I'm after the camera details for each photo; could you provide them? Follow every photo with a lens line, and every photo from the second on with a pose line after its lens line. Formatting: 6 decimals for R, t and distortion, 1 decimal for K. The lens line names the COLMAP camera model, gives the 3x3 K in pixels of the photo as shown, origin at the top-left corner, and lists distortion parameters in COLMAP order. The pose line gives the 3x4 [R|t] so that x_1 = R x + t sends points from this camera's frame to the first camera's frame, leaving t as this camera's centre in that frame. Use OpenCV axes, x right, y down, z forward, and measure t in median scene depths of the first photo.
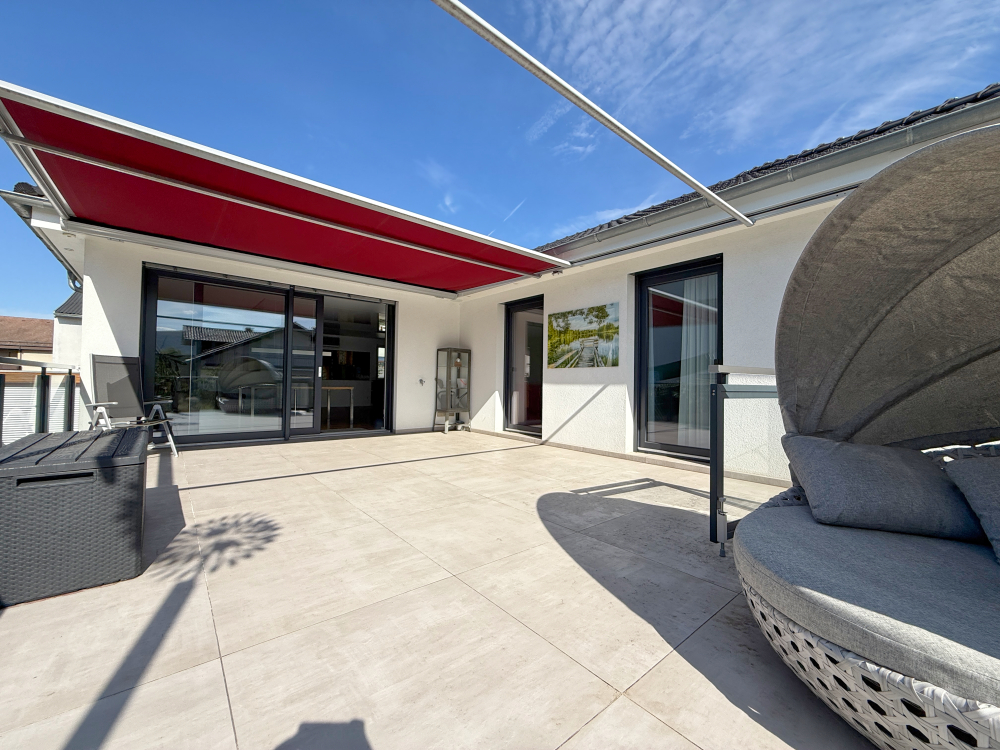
lens RADIAL K [[399.3, 0, 498.2], [0, 399.3, 375.4], [0, 0, 1]] dist [0.008504, 0.000238]
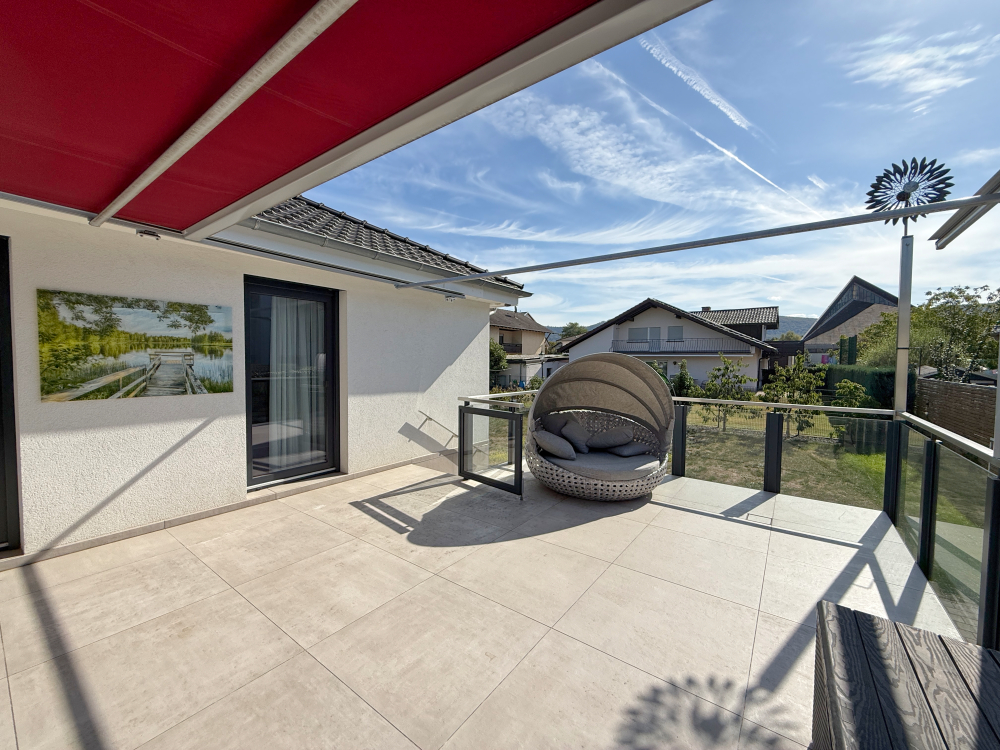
lens RADIAL K [[399.3, 0, 497.8], [0, 399.3, 375.1], [0, 0, 1]] dist [0.008504, 0.000238]
pose [[-0.236623, -0.058547, 0.969836, -0.527158], [-0.036686, 0.998009, 0.051298, -0.106091], [-0.970909, -0.023441, -0.238299, 0.650904]]
